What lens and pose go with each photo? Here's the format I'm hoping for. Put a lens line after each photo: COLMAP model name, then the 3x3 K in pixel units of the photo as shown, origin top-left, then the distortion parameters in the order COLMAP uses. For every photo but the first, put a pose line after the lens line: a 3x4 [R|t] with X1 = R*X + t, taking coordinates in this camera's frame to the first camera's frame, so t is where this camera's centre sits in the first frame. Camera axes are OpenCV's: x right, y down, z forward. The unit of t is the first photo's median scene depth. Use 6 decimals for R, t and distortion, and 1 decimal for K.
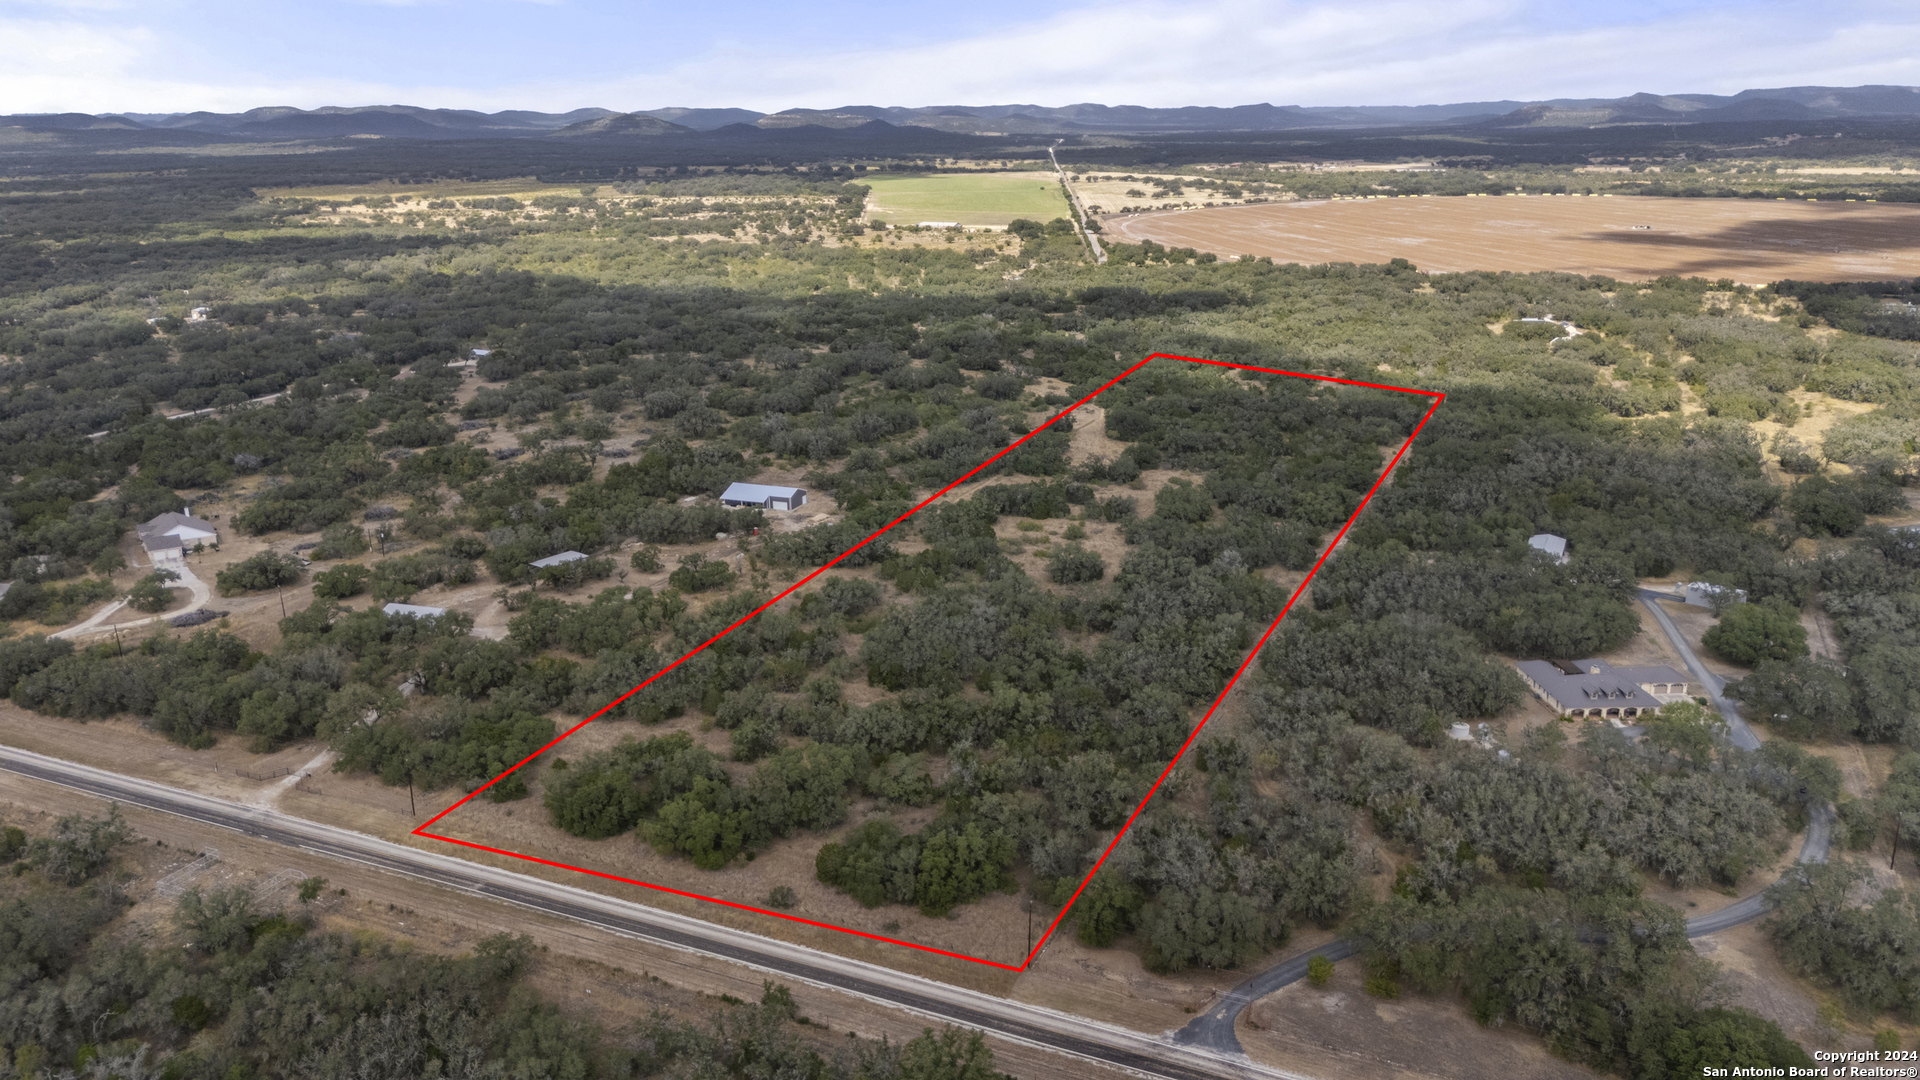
lens RADIAL K [[1361.0, 0, 965.2], [0, 1361.0, 666.5], [0, 0, 1]] dist [0.066287, -0.059108]
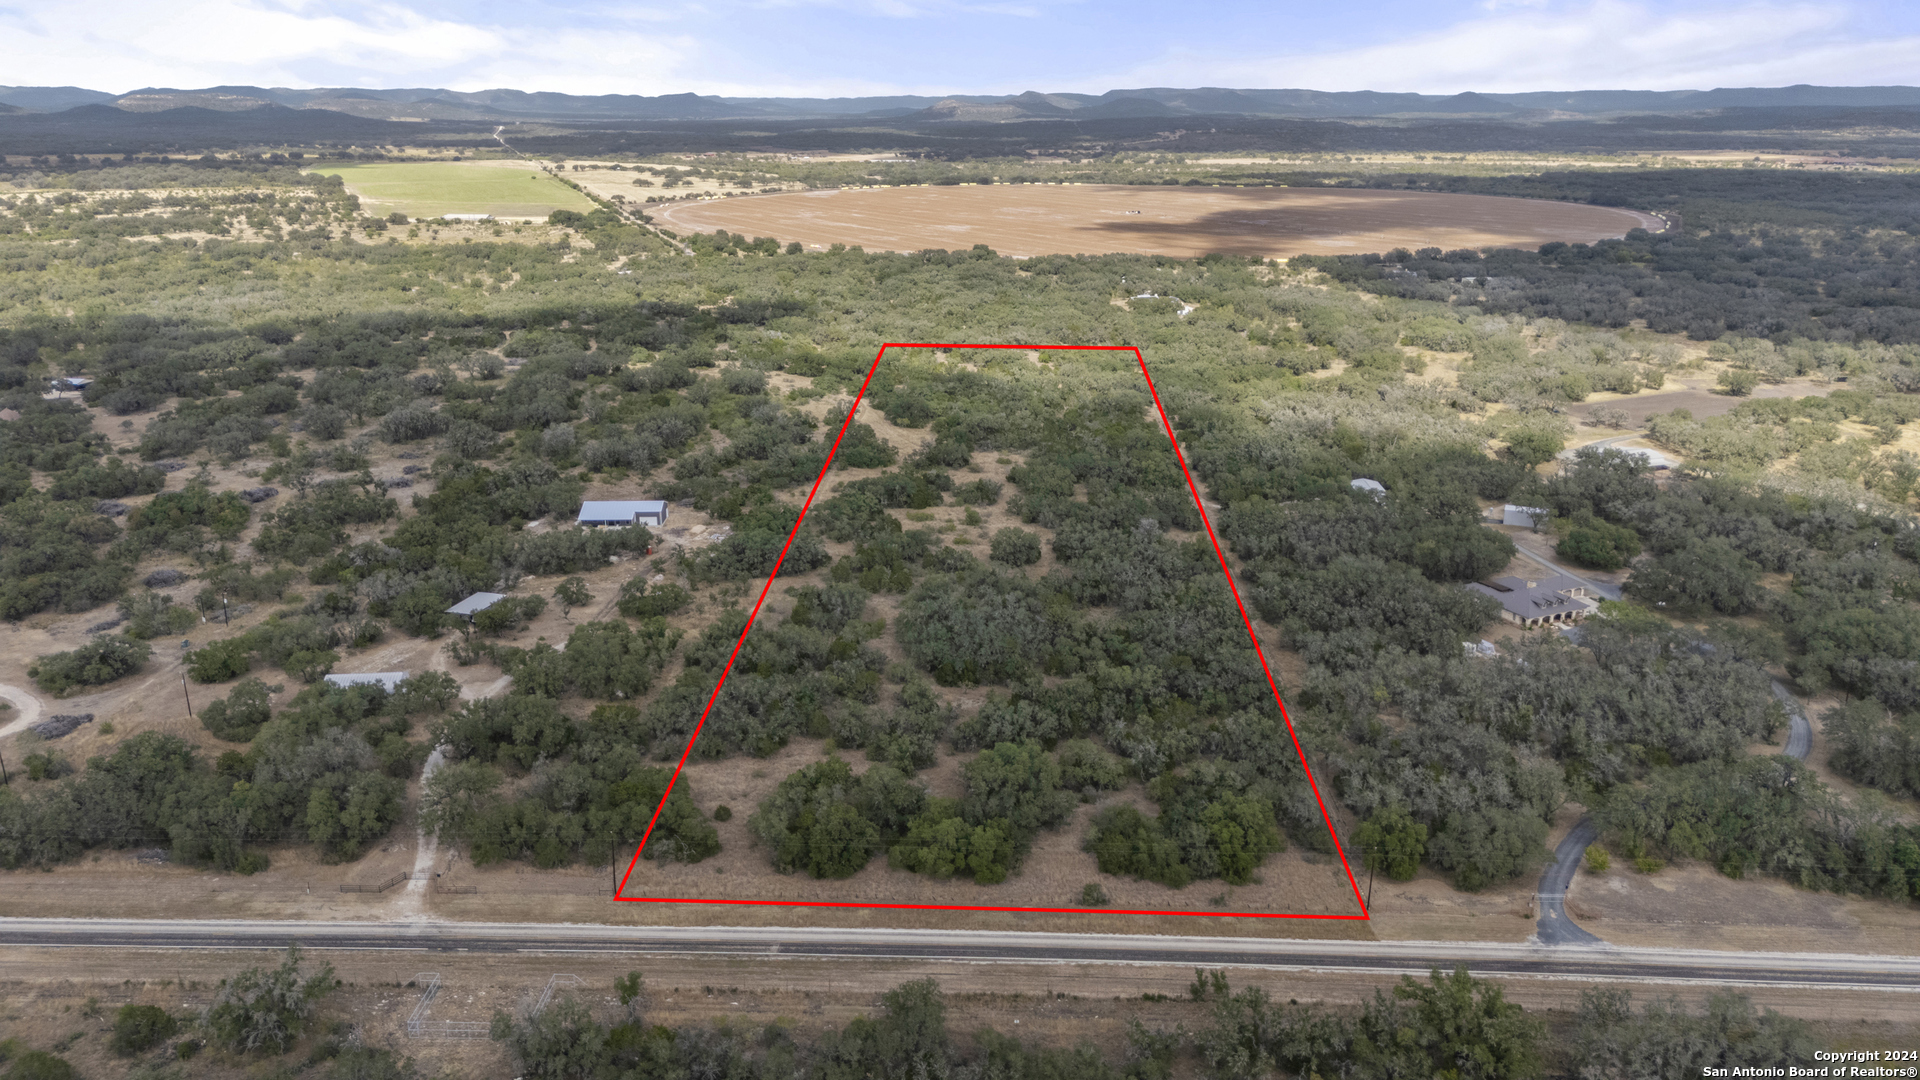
lens RADIAL K [[1361.0, 0, 965.2], [0, 1361.0, 666.5], [0, 0, 1]] dist [0.066287, -0.059108]
pose [[0.925701, -0.135598, 0.353117, -0.277460], [0.133291, 0.990593, 0.030968, -0.019494], [-0.353994, 0.018400, 0.935067, 0.052491]]
